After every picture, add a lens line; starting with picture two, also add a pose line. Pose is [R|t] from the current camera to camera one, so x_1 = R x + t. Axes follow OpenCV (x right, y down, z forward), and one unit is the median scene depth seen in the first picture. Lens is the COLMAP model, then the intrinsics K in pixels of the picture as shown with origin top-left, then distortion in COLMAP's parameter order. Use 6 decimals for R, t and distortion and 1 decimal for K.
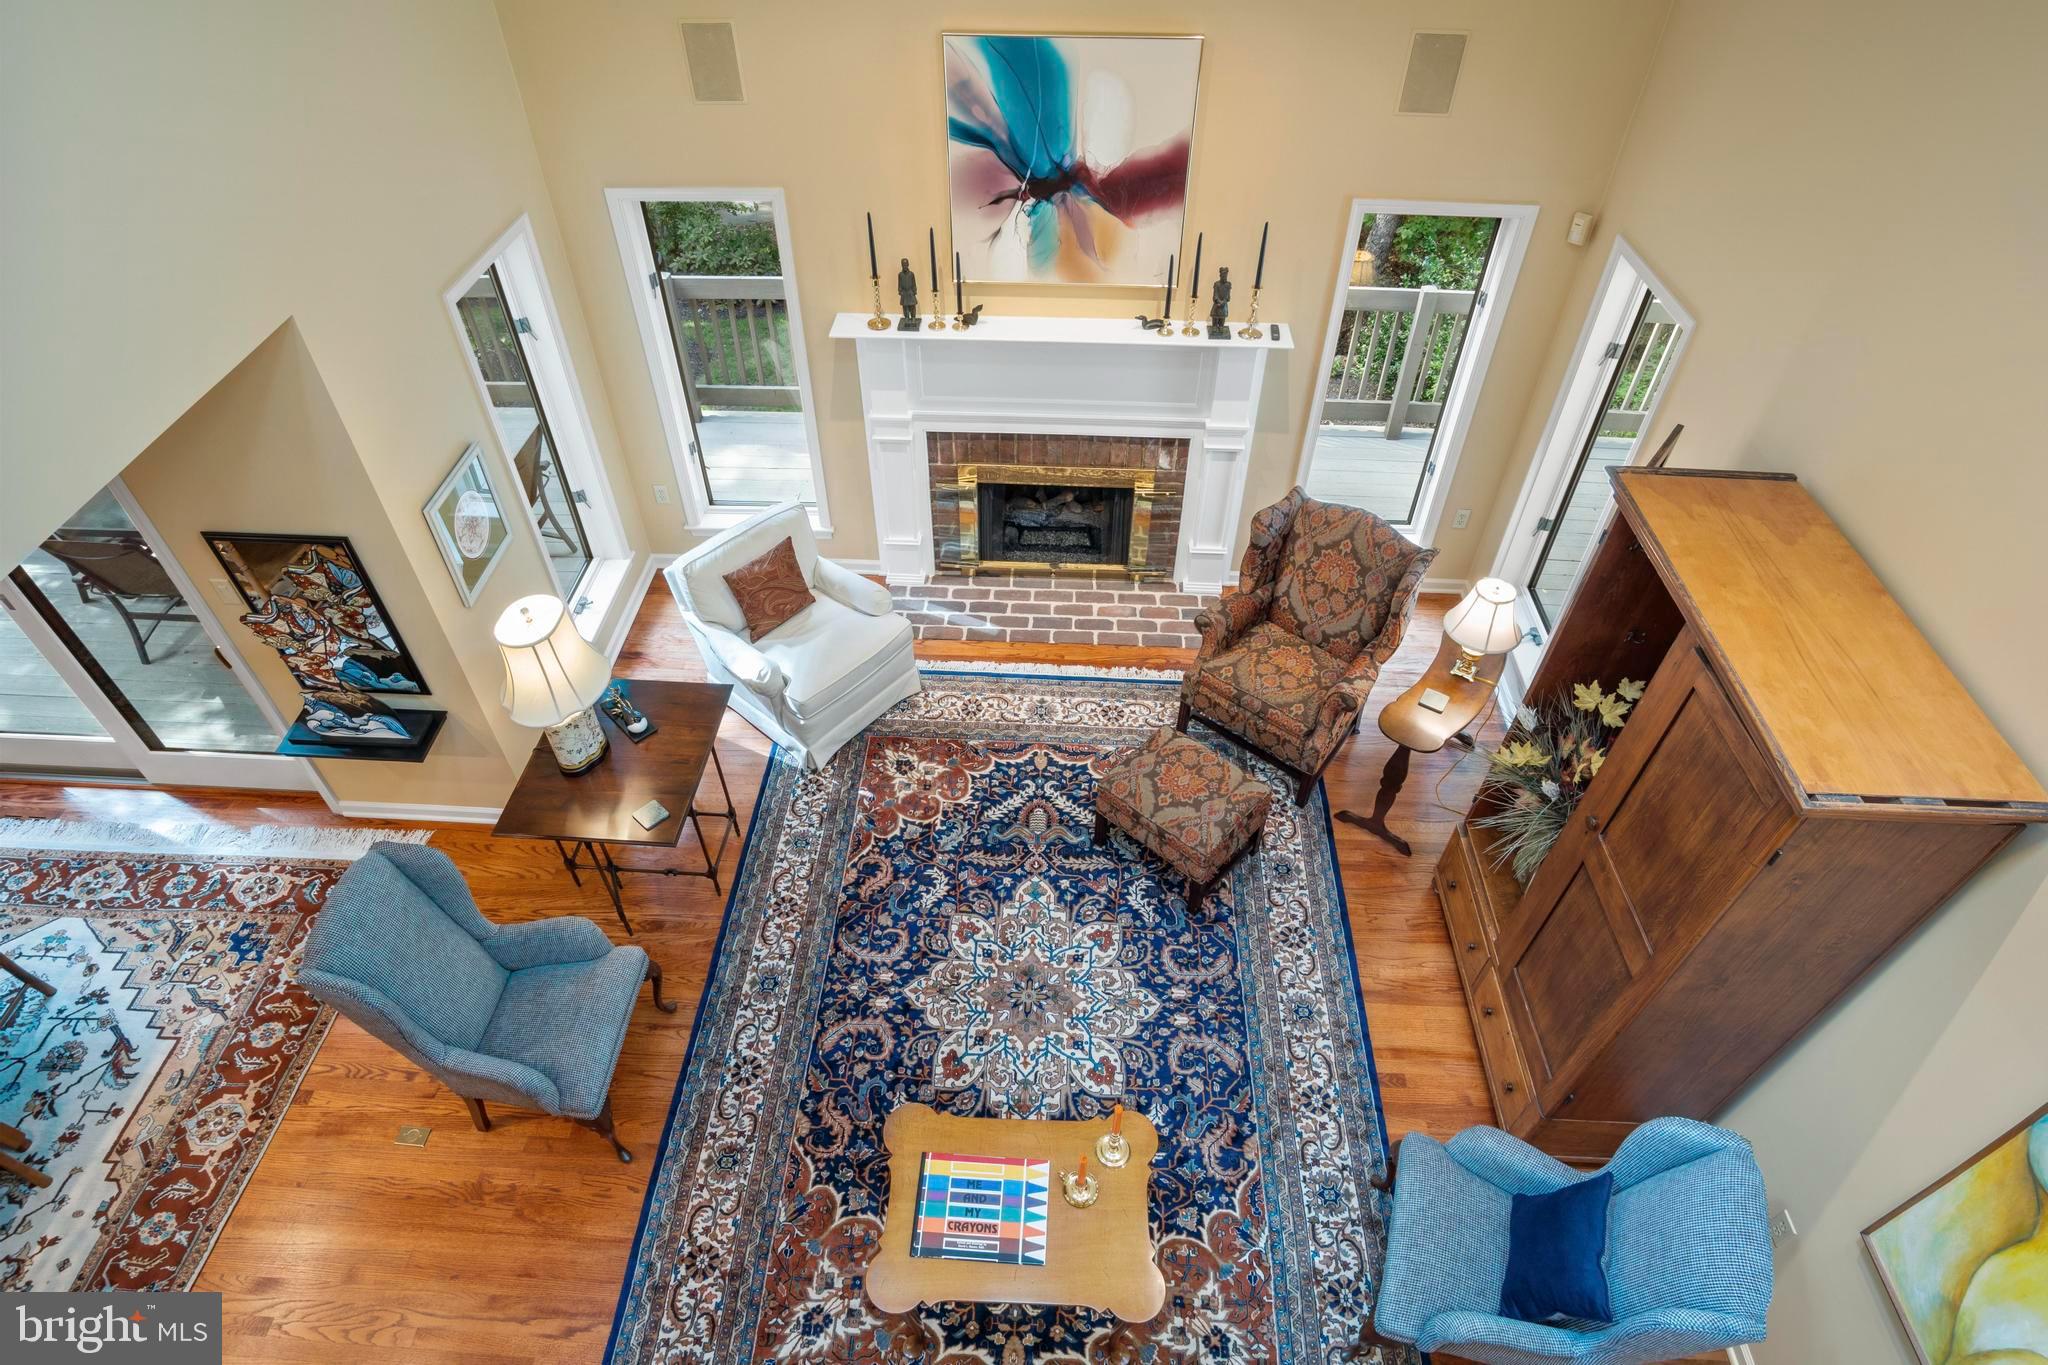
lens RADIAL K [[1096.4, 0, 1021.8], [0, 1096.4, 693.7], [0, 0, 1]] dist [-0.020168, 0.002755]
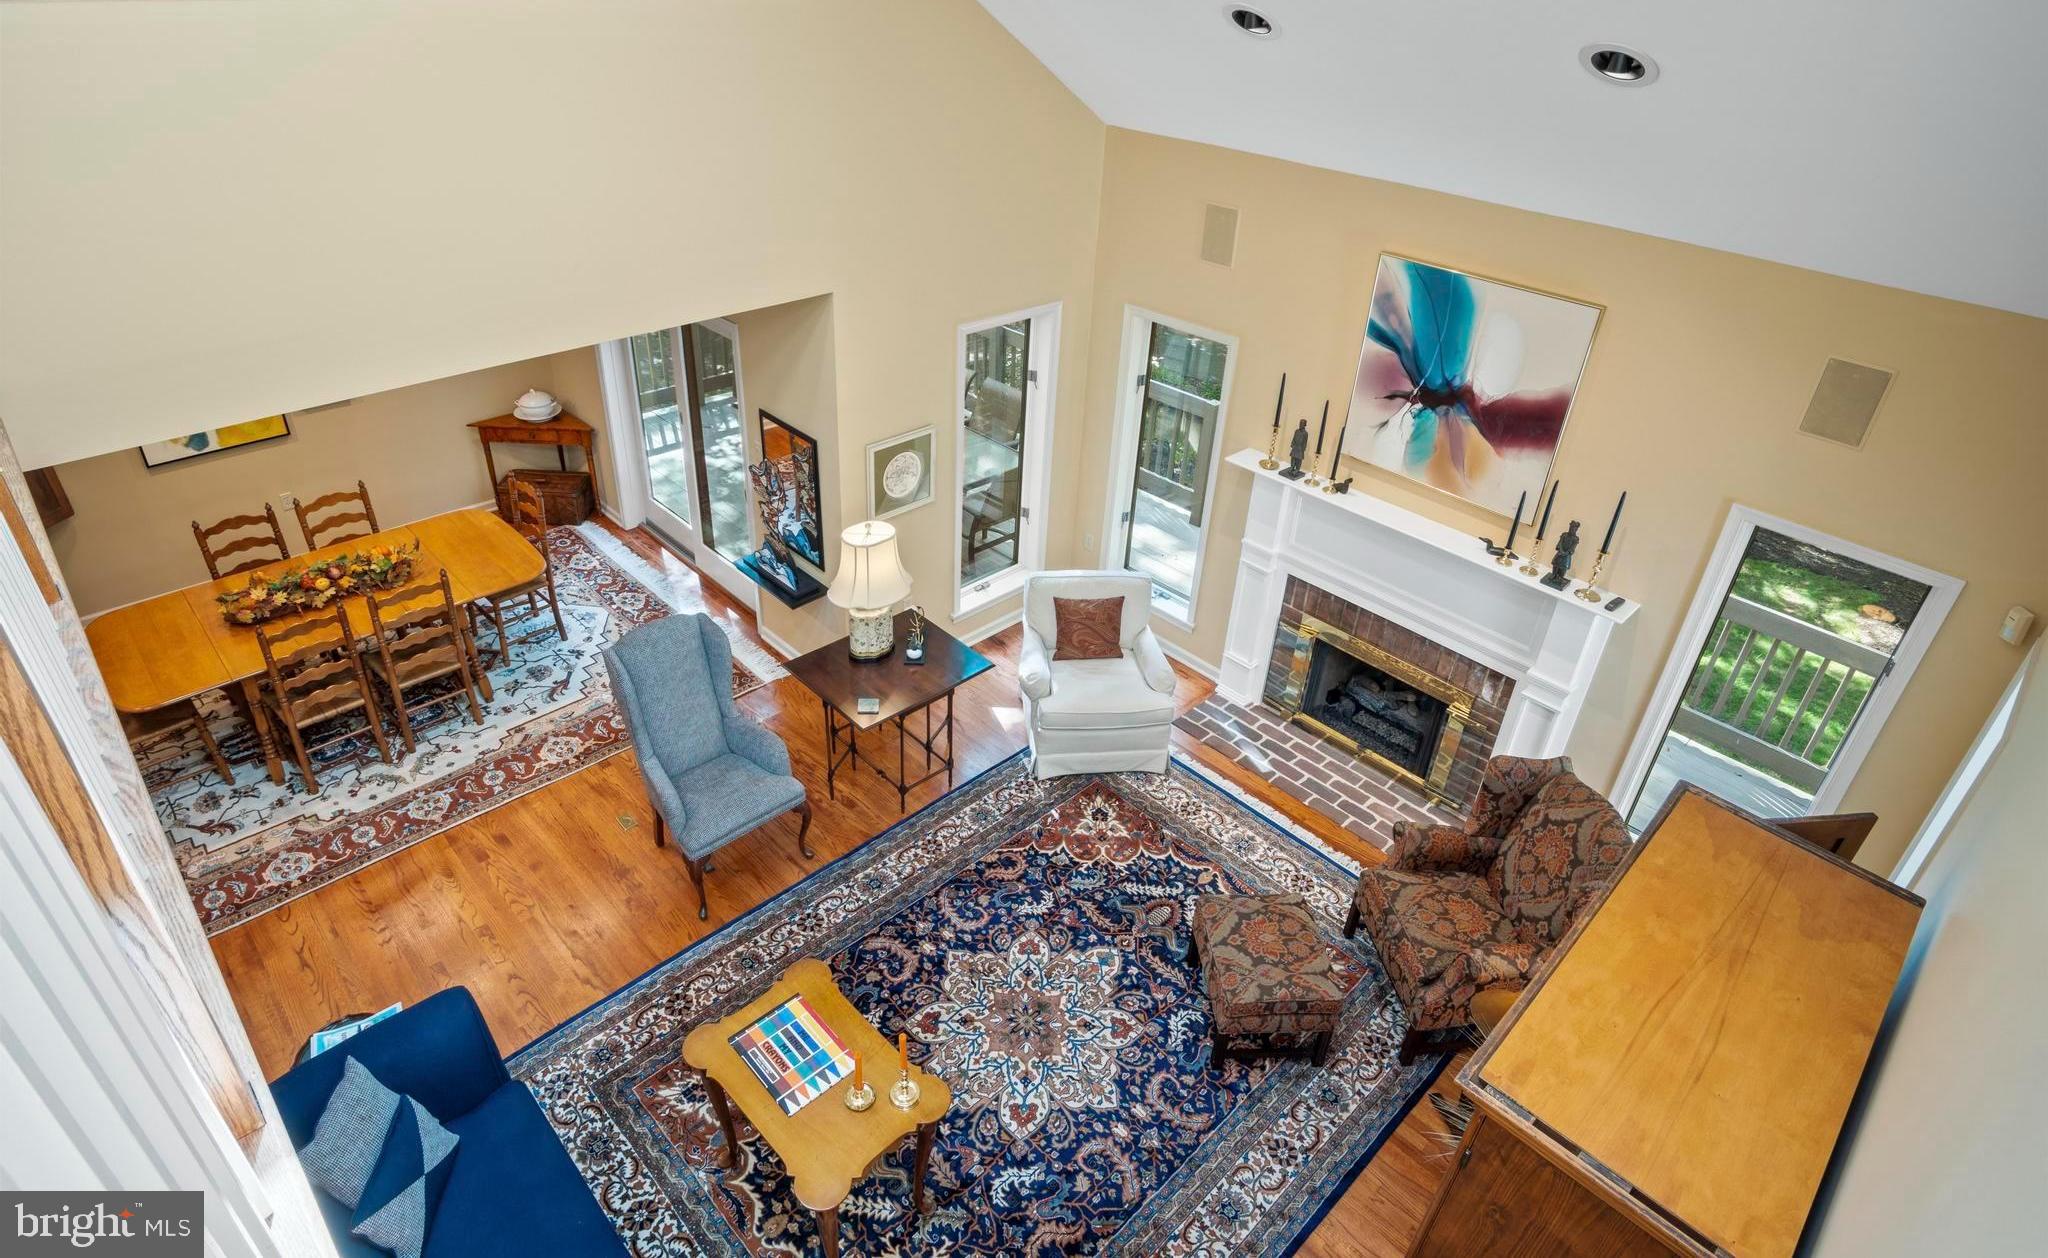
lens RADIAL K [[1111.6, 0, 1025.6], [0, 1111.6, 609.1], [0, 0, 1]] dist [-0.015199, -0.001539]
pose [[0.726404, 0.392199, -0.564373, 0.441161], [-0.517997, 0.852128, -0.074544, 0.013394], [0.451683, 0.346492, 0.822147, -0.029762]]
